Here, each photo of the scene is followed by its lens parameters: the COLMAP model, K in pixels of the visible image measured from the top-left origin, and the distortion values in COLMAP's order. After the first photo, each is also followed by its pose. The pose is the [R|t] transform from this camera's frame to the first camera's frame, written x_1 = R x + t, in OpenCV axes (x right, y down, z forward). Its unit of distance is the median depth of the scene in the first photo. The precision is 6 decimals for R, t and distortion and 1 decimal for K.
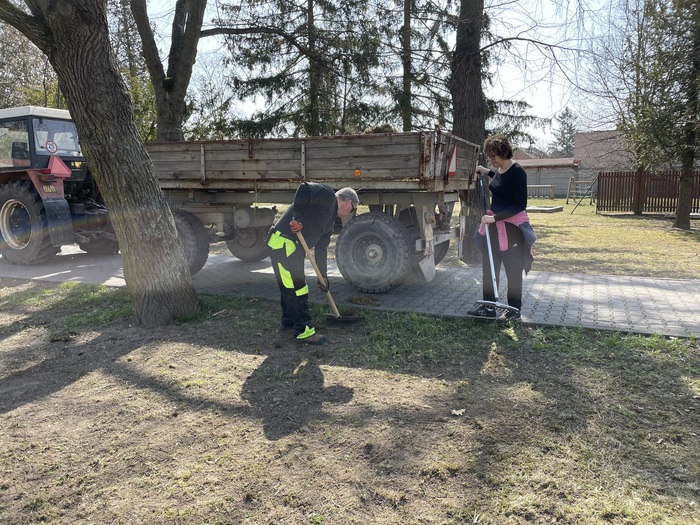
lens RADIAL K [[523.8, 0, 347.5], [0, 523.8, 261.8], [0, 0, 1]] dist [0.077455, -0.096222]
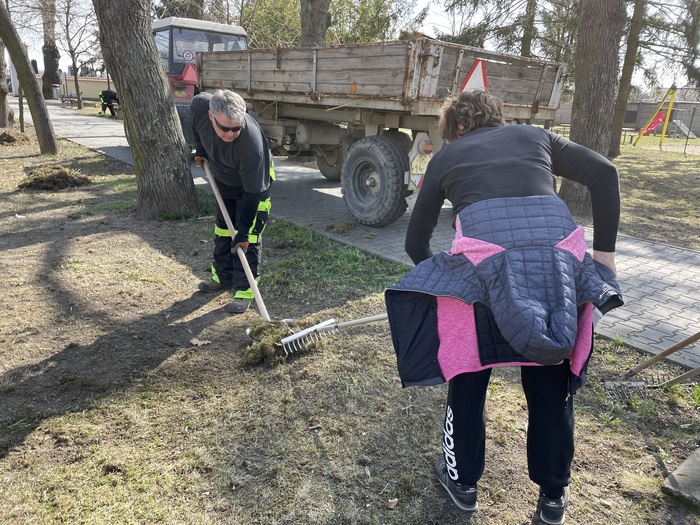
lens RADIAL K [[523.8, 0, 349.3], [0, 523.8, 267.8], [0, 0, 1]] dist [0.077455, -0.096222]
pose [[0.888710, 0.189945, -0.417271, 0.447607], [-0.126603, 0.976424, 0.174836, -0.025894], [0.440642, -0.102551, 0.891806, 0.154488]]
